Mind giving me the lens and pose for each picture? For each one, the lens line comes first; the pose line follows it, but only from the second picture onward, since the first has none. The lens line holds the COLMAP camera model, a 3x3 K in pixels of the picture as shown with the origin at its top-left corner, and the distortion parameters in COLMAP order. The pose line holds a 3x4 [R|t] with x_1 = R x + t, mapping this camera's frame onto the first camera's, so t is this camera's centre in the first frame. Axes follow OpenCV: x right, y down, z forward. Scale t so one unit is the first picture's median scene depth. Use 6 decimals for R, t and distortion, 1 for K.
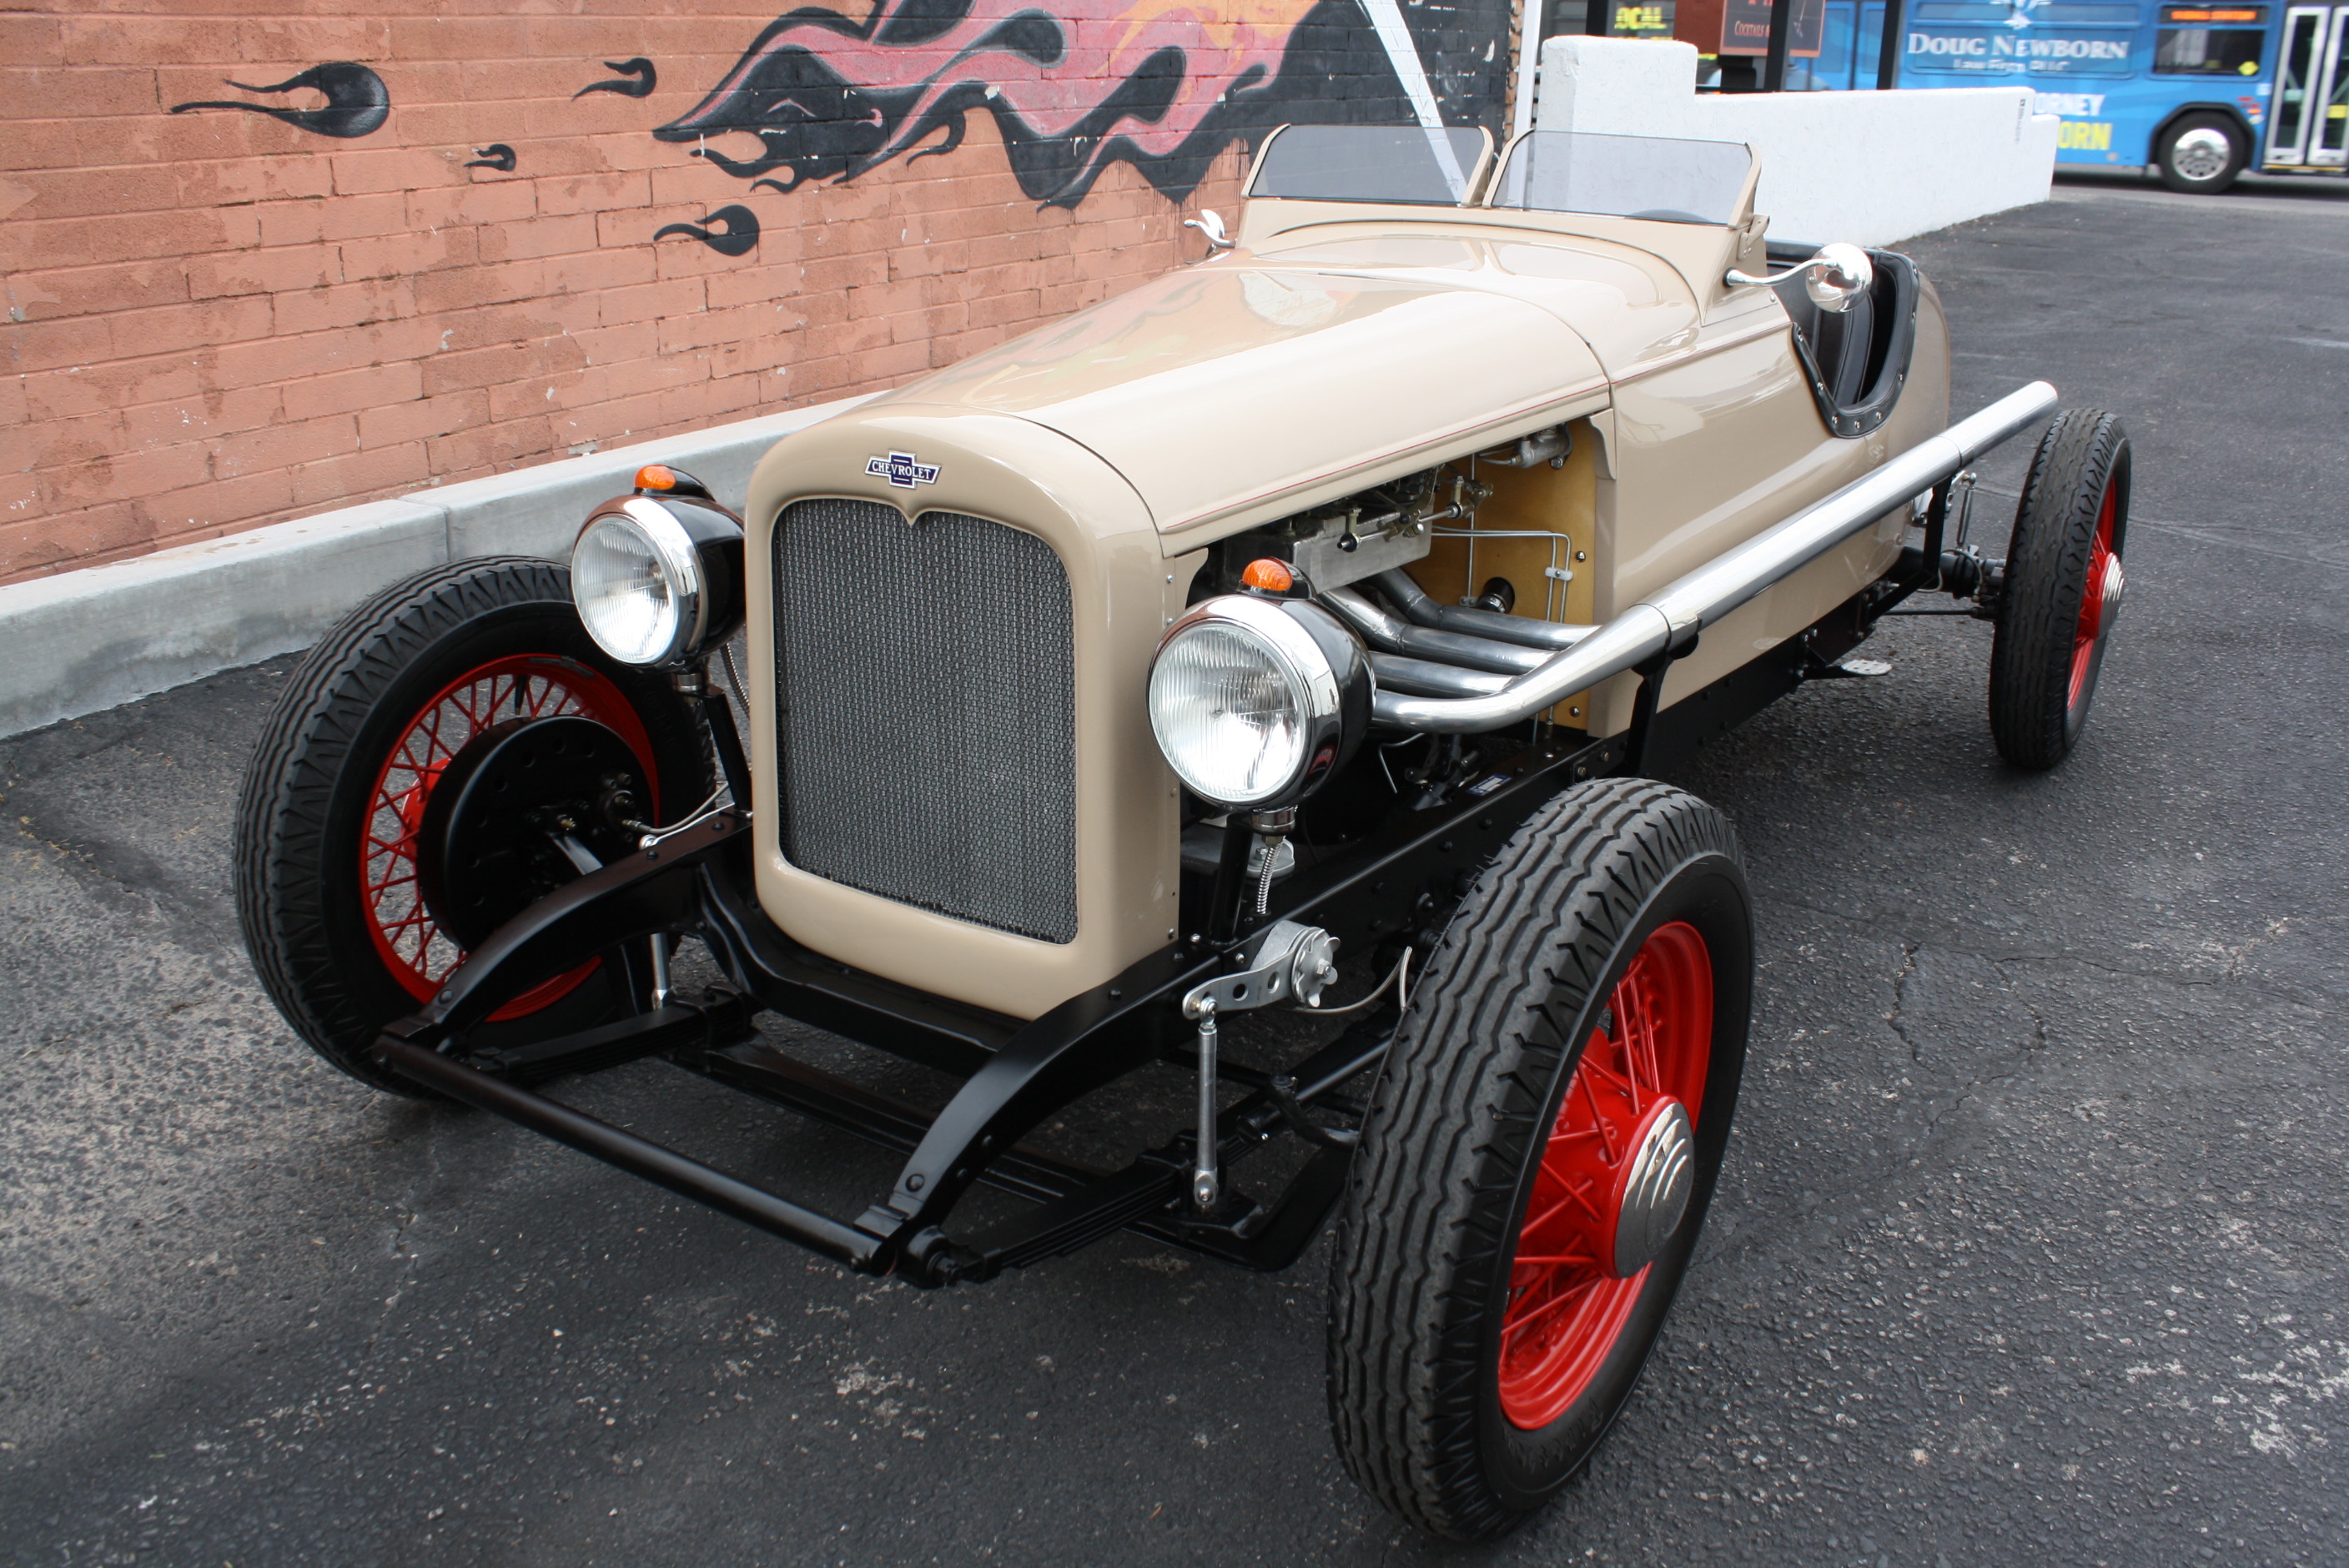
lens RADIAL K [[2009.5, 0, 1187.7], [0, 2009.5, 790.1], [0, 0, 1]] dist [-0.163270, 0.148515]
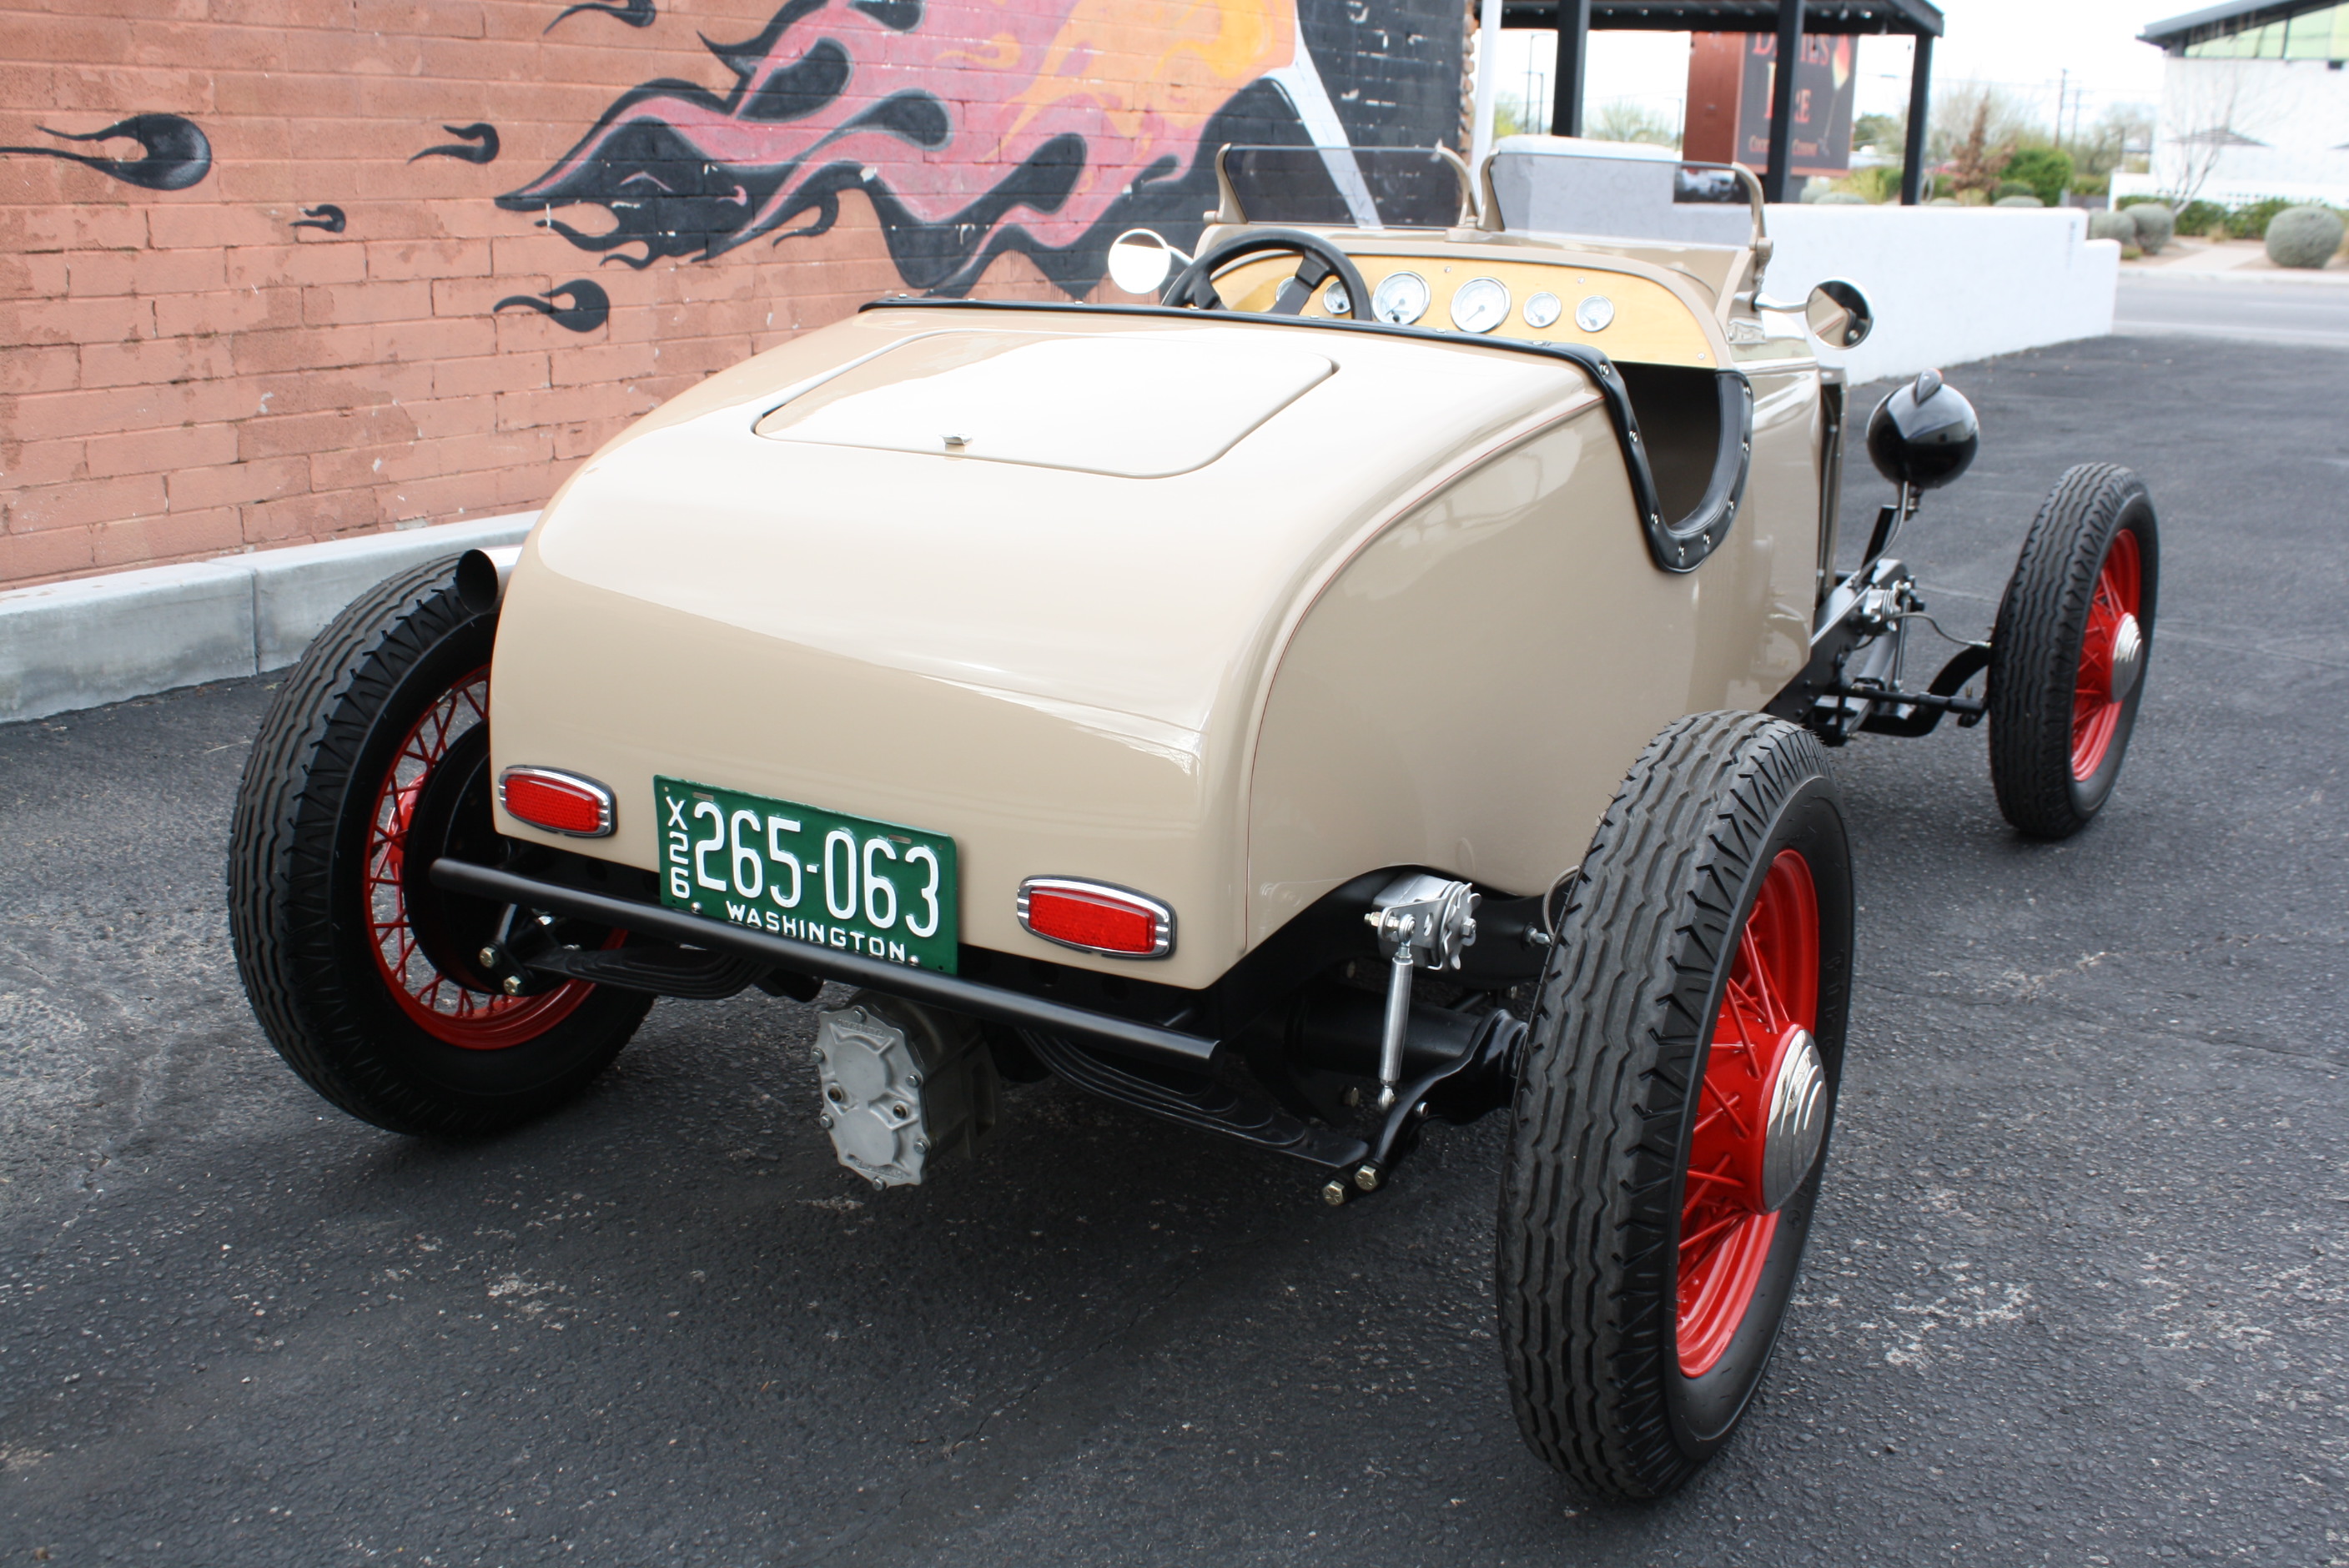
lens RADIAL K [[2298.2, 0, 1192.9], [0, 2298.2, 789.4], [0, 0, 1]] dist [-0.142583, 0.153752]
pose [[0.999983, 0.005869, -0.000493, 0.089180], [-0.005888, 0.994816, -0.101522, 0.077440], [-0.000106, 0.101523, 0.994833, -0.090472]]
